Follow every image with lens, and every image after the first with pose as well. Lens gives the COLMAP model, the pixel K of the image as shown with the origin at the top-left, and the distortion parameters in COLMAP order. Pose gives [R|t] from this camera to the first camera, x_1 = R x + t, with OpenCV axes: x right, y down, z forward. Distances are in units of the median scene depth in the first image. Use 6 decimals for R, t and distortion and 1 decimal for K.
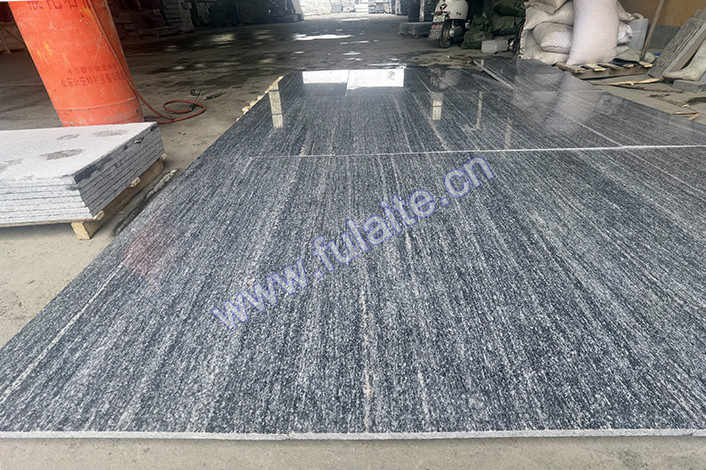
lens RADIAL K [[393.0, 0, 353.0], [0, 393.0, 235.0], [0, 0, 1]] dist [-0.027944, -0.000718]
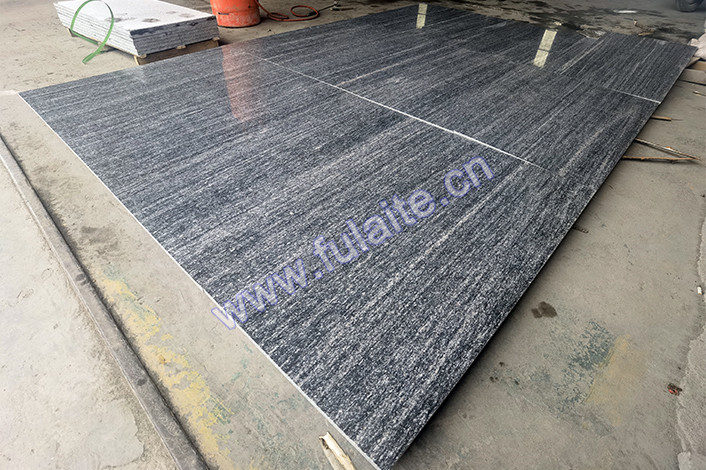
lens RADIAL K [[393.0, 0, 353.0], [0, 393.0, 235.0], [0, 0, 1]] dist [-0.027944, -0.000718]
pose [[0.727530, 0.488208, -0.482031, 1.511872], [-0.390390, 0.872342, 0.294304, -0.248513], [0.564177, -0.025935, 0.825246, -0.058724]]
